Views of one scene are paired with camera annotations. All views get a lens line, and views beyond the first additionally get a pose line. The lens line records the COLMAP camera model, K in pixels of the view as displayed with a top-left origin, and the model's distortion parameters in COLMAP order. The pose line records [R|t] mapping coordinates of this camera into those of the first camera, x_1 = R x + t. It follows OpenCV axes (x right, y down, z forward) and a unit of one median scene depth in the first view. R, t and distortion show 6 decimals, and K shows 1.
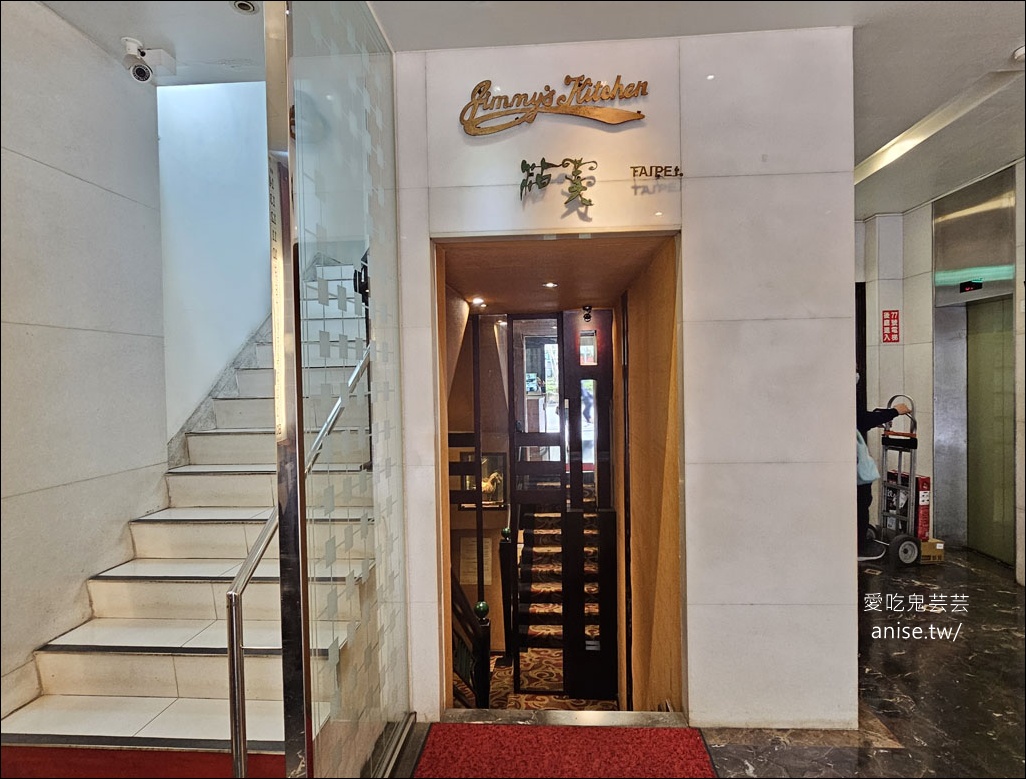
lens RADIAL K [[568.1, 0, 513.7], [0, 568.1, 390.2], [0, 0, 1]] dist [0.000053, 0.000001]
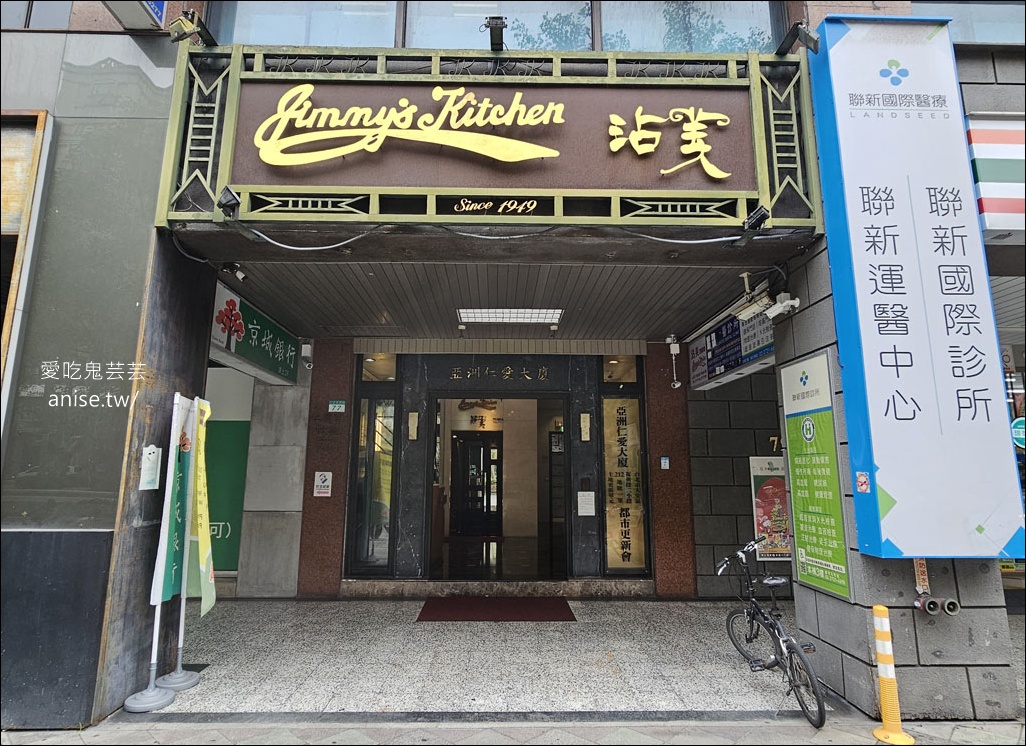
lens RADIAL K [[553.9, 0, 512.7], [0, 553.9, 373.7], [0, 0, 1]] dist [-0.000034, 0.000000]
pose [[0.995016, 0.039045, 0.091756, -0.075412], [-0.019977, 0.979551, -0.200203, 0.174661], [-0.097697, 0.197372, 0.975448, -3.612869]]
